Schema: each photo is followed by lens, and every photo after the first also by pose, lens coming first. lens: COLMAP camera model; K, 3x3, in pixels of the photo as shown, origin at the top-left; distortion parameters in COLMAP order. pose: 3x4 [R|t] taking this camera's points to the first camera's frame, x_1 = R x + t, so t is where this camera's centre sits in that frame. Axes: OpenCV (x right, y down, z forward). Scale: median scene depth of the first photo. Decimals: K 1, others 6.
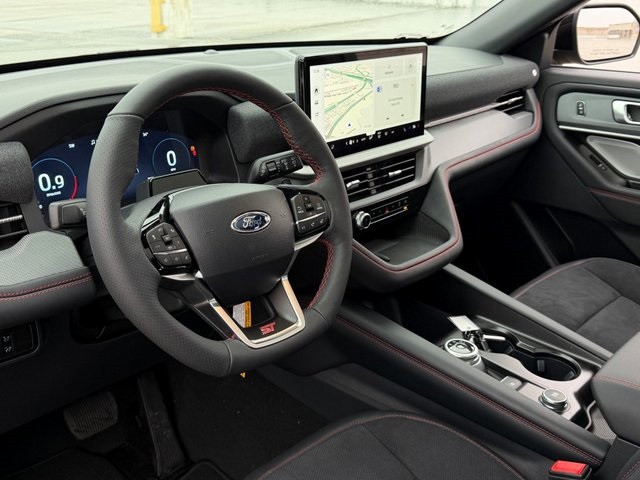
lens RADIAL K [[700.0, 0, 322.1], [0, 700.0, 240.4], [0, 0, 1]] dist [0.092486, 0.000000]
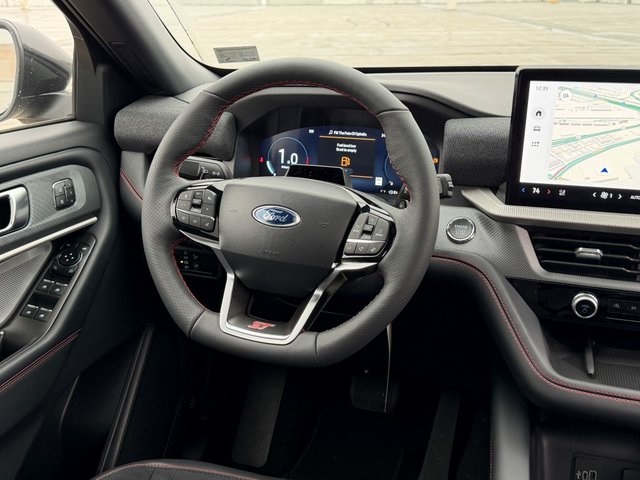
lens RADIAL K [[700.0, 0, 316.6], [0, 700.0, 238.6], [0, 0, 1]] dist [0.092486, 0.000000]
pose [[0.390424, 0.267744, -0.880842, 0.572898], [-0.311035, 0.938879, 0.147522, -0.114828], [0.866502, 0.216377, 0.449839, 0.438171]]
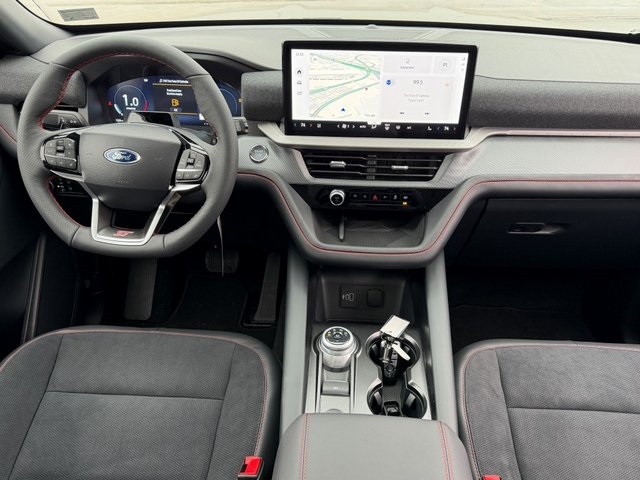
lens RADIAL K [[535.2, 0, 320.9], [0, 535.2, 249.9], [0, 0, 1]] dist [0.064175, -0.111921]
pose [[0.608927, 0.397871, -0.686227, 0.674342], [-0.275743, 0.917329, 0.287181, -0.194109], [0.743757, 0.014350, 0.668296, 0.416991]]
